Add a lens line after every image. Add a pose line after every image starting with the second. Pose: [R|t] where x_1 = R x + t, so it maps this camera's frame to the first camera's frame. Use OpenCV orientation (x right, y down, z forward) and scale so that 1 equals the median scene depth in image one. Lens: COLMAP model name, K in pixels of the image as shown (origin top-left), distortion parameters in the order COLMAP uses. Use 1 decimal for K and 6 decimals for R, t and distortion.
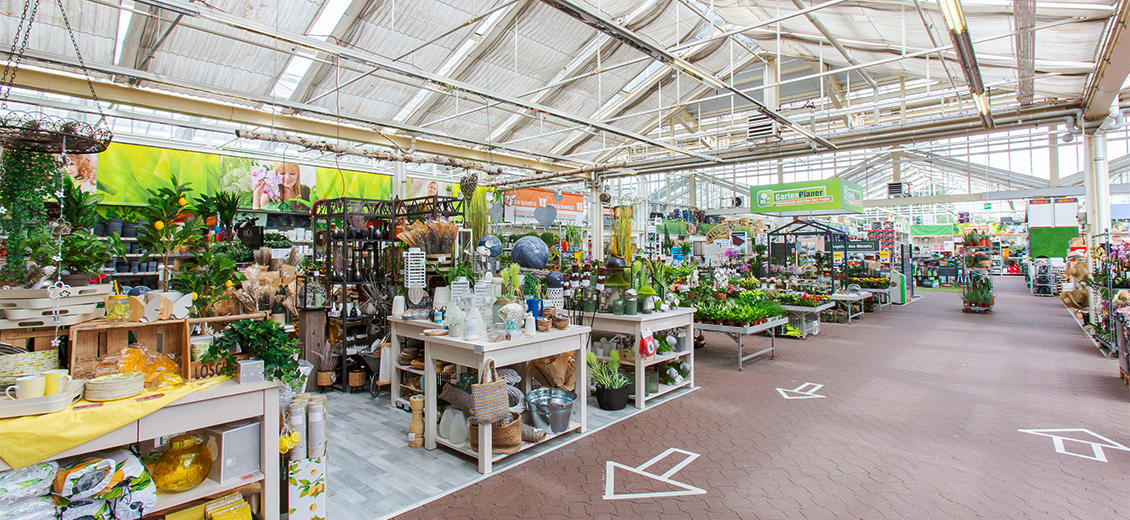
lens RADIAL K [[513.4, 0, 565.0], [0, 513.4, 260.0], [0, 0, 1]] dist [-0.002613, -0.000010]
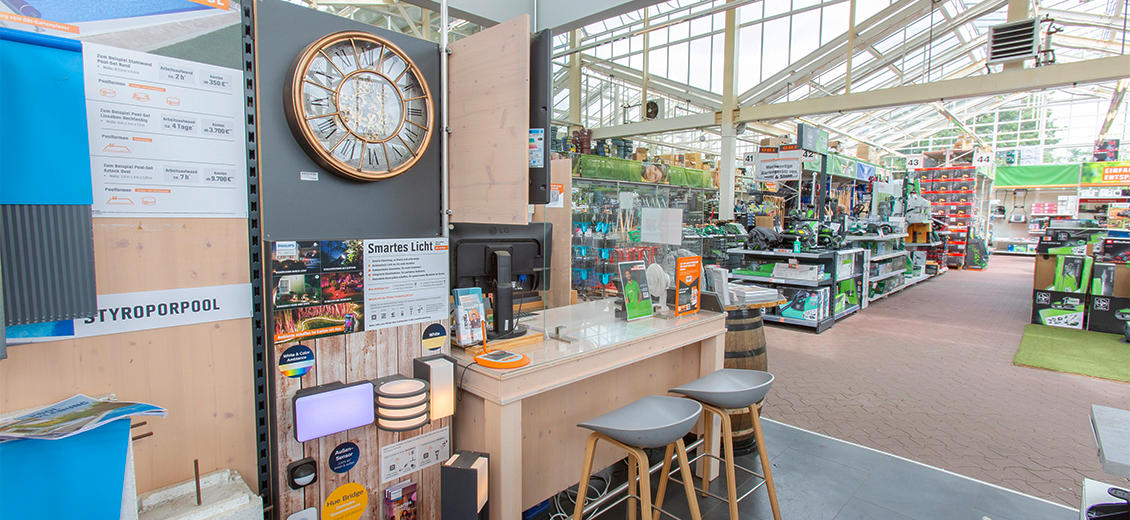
lens RADIAL K [[513.4, 0, 565.0], [0, 513.4, 260.0], [0, 0, 1]] dist [-0.002613, -0.000010]
pose [[0.999448, 0.017827, -0.028026, 0.260515], [-0.015509, 0.996607, 0.080838, -0.006934], [0.029372, -0.080359, 0.996333, 0.472523]]
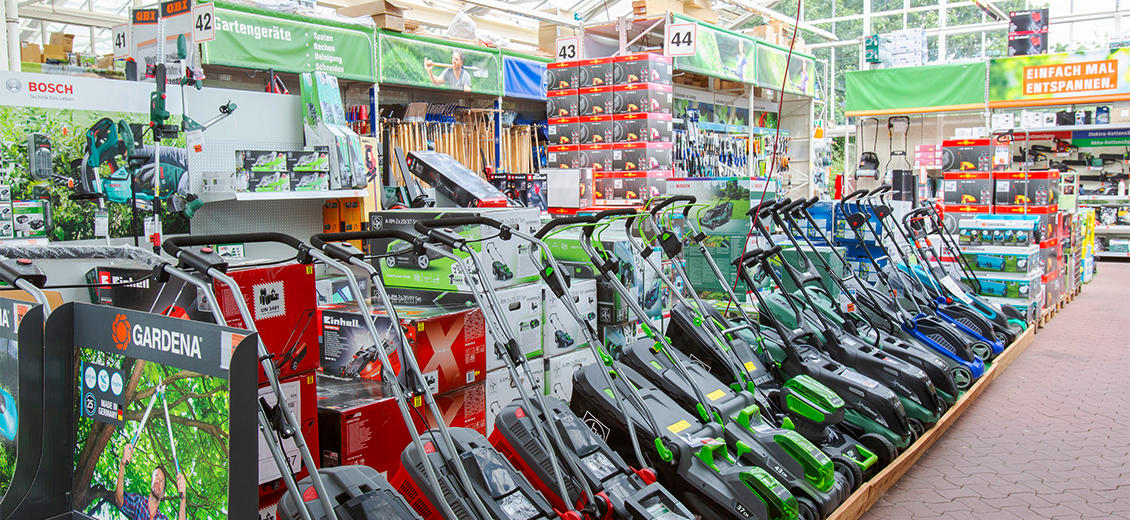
lens RADIAL K [[871.5, 0, 565.0], [0, 871.5, 260.0], [0, 0, 1]] dist [-0.003185, -0.001940]
pose [[0.993185, -0.018717, 0.115034, 0.508027], [0.009779, 0.996922, 0.077783, -0.008323], [-0.116136, -0.076128, 0.990312, 0.605706]]
